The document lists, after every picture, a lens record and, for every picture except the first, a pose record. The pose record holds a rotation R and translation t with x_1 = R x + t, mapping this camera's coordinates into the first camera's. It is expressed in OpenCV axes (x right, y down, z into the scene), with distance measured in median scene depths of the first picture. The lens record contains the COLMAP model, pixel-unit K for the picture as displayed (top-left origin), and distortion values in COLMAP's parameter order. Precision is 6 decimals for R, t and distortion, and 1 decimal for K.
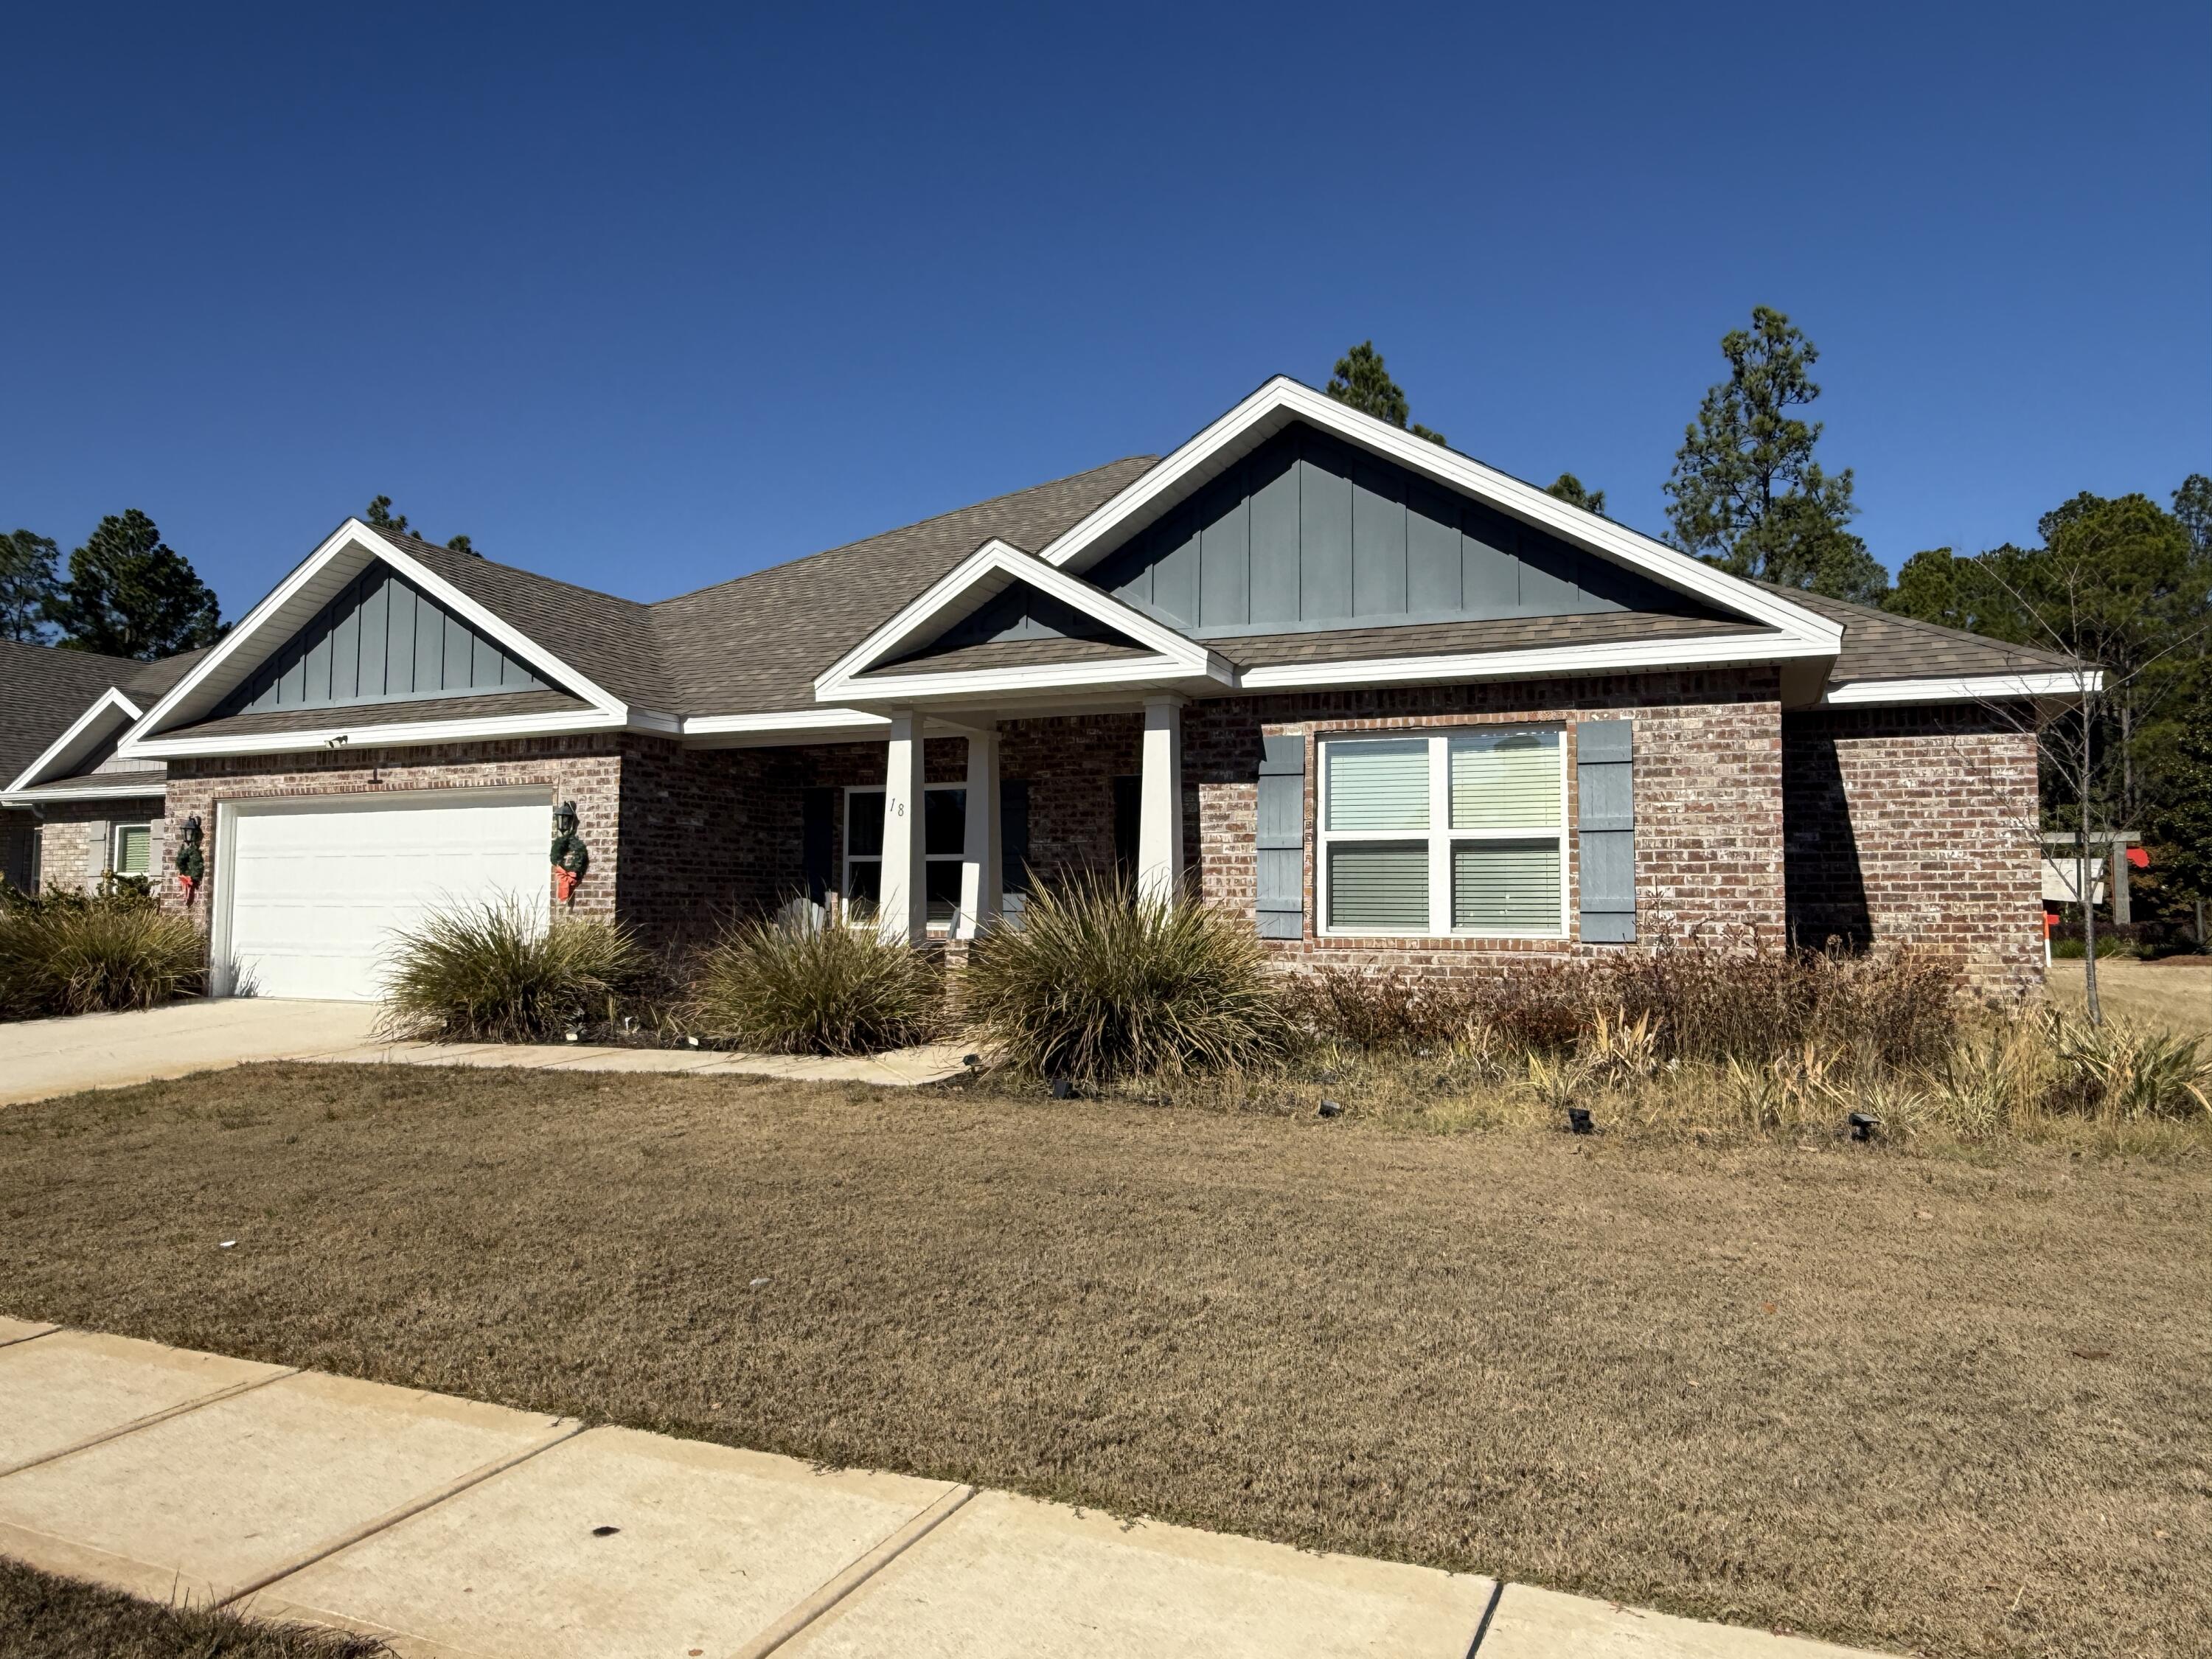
lens RADIAL K [[1402.1, 0, 1120.6], [0, 1402.1, 824.9], [0, 0, 1]] dist [-0.008661, 0.002458]
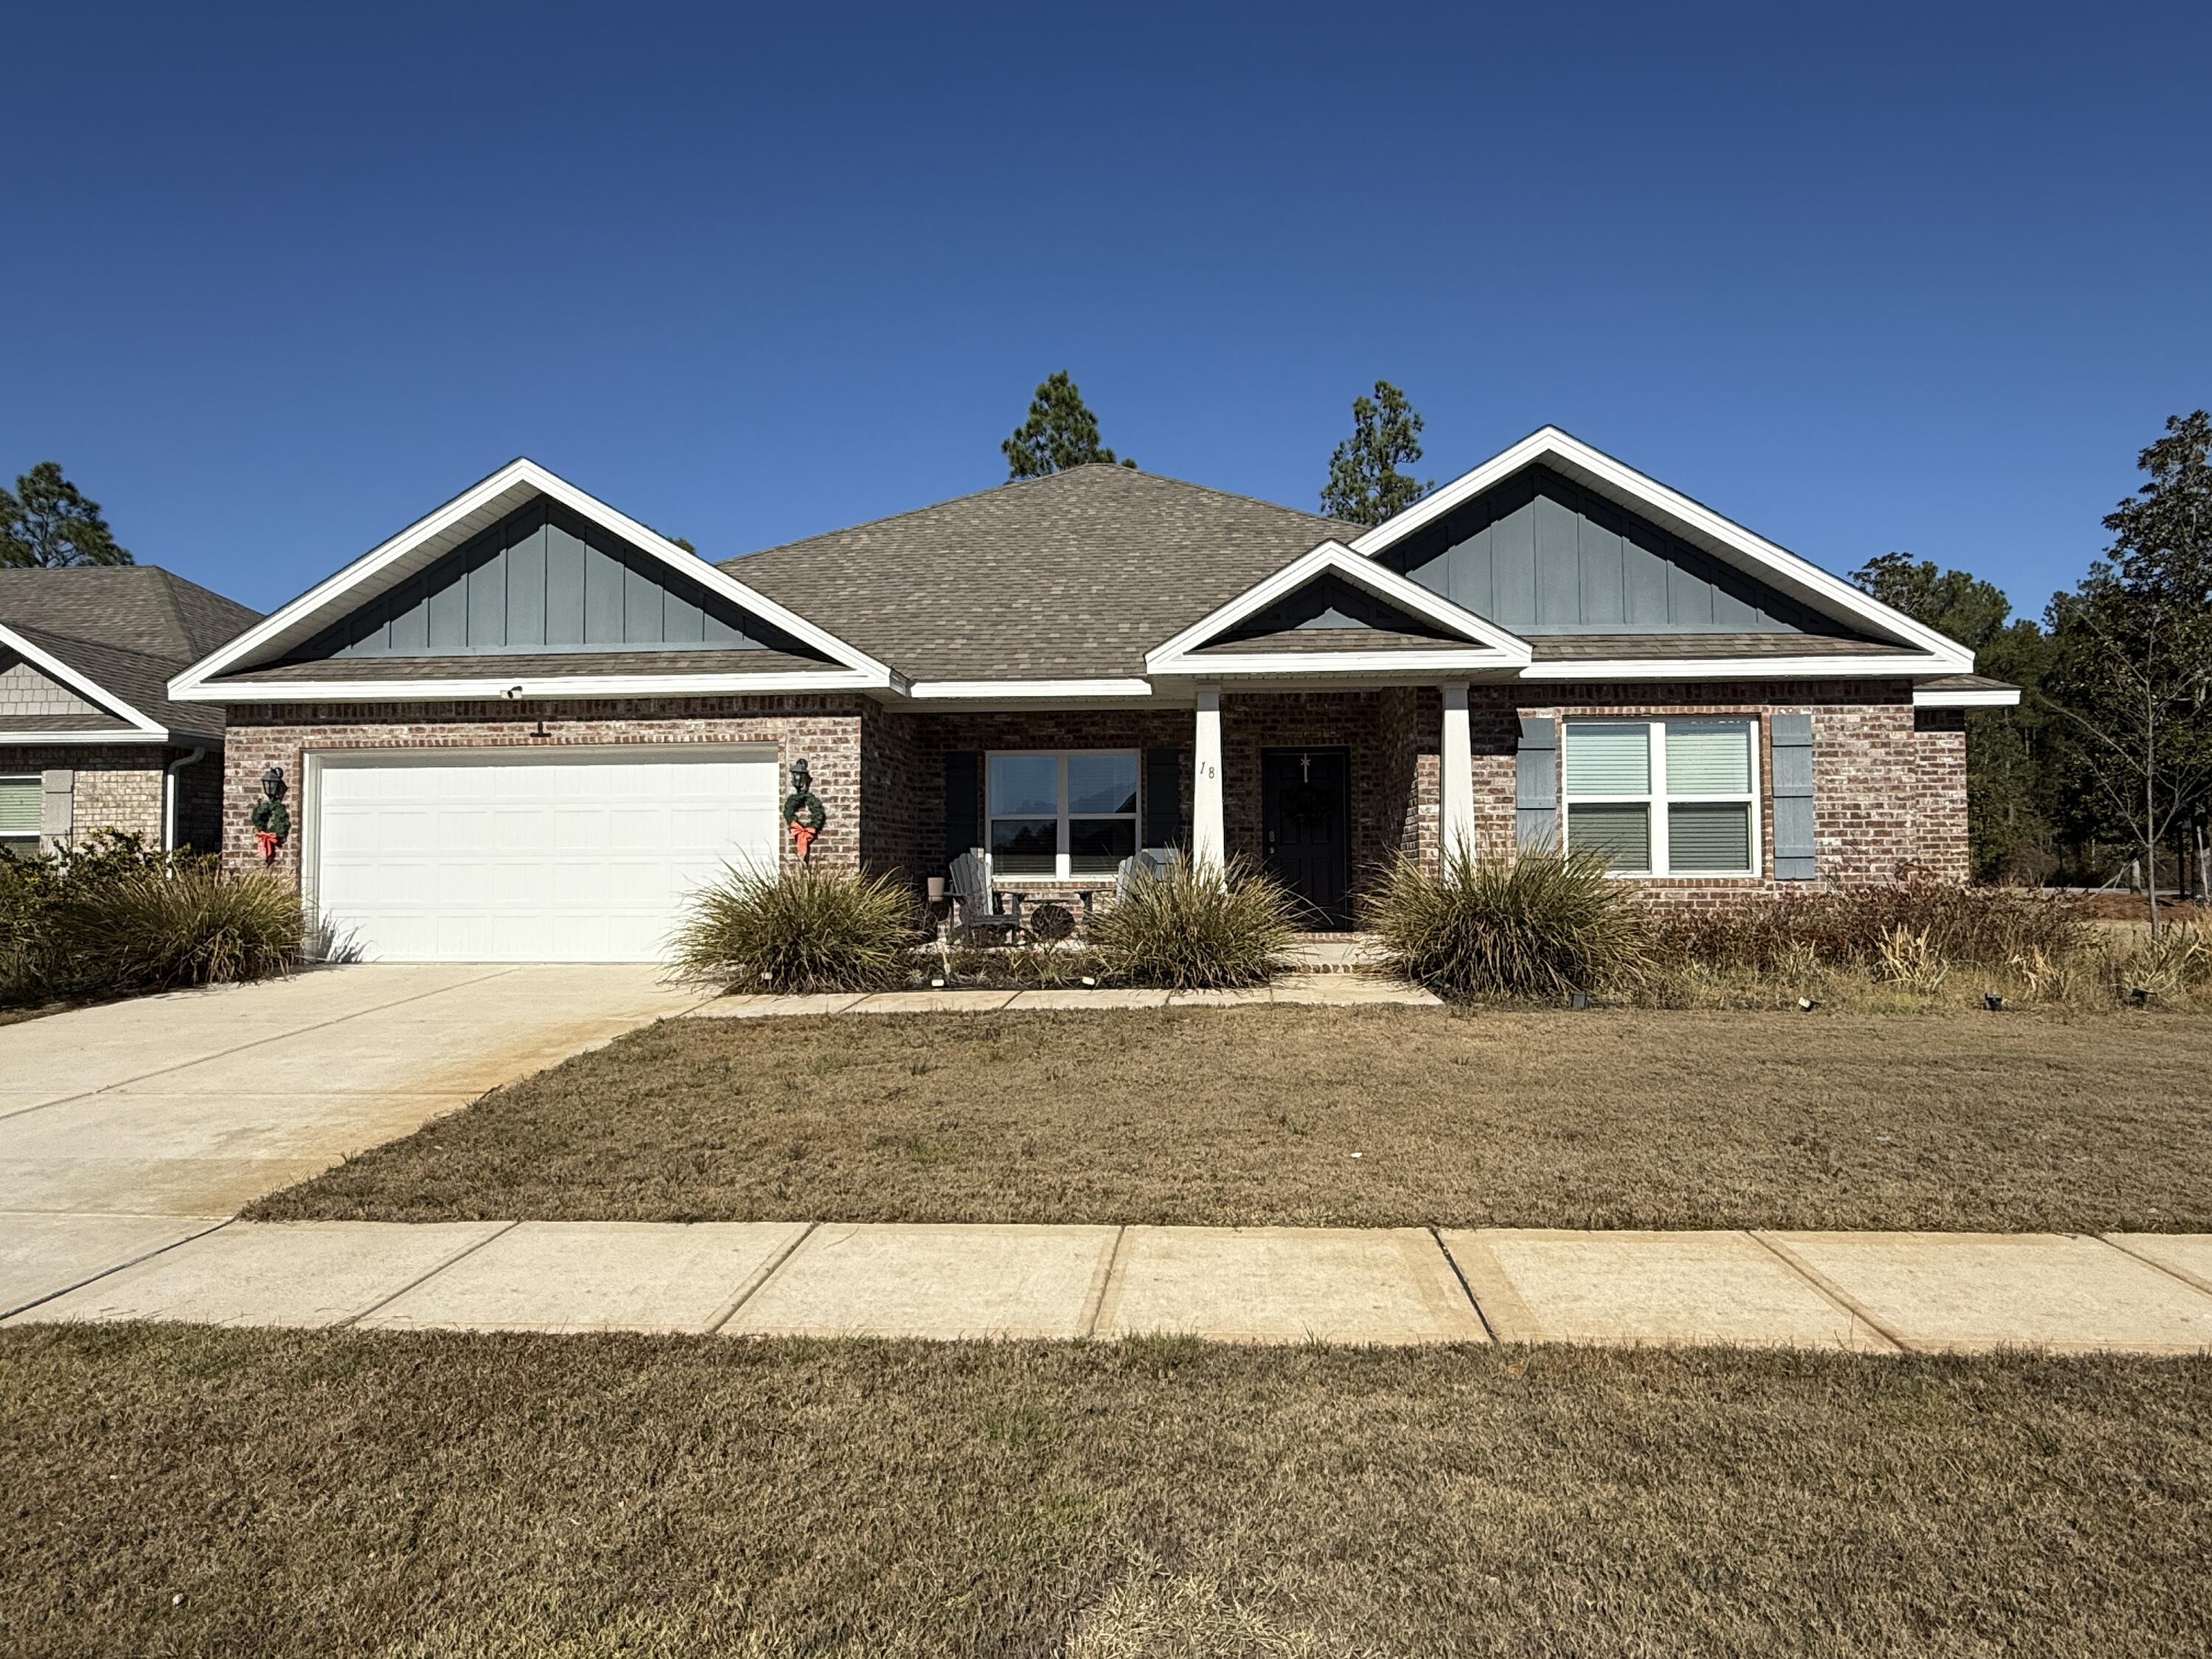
lens RADIAL K [[1250.8, 0, 1113.9], [0, 1250.8, 825.6], [0, 0, 1]] dist [-0.004484, -0.000516]
pose [[0.945013, 0.002695, 0.327021, -0.560803], [-0.010703, 0.999685, 0.022693, 0.010048], [-0.326857, -0.024945, 0.944745, 0.069377]]
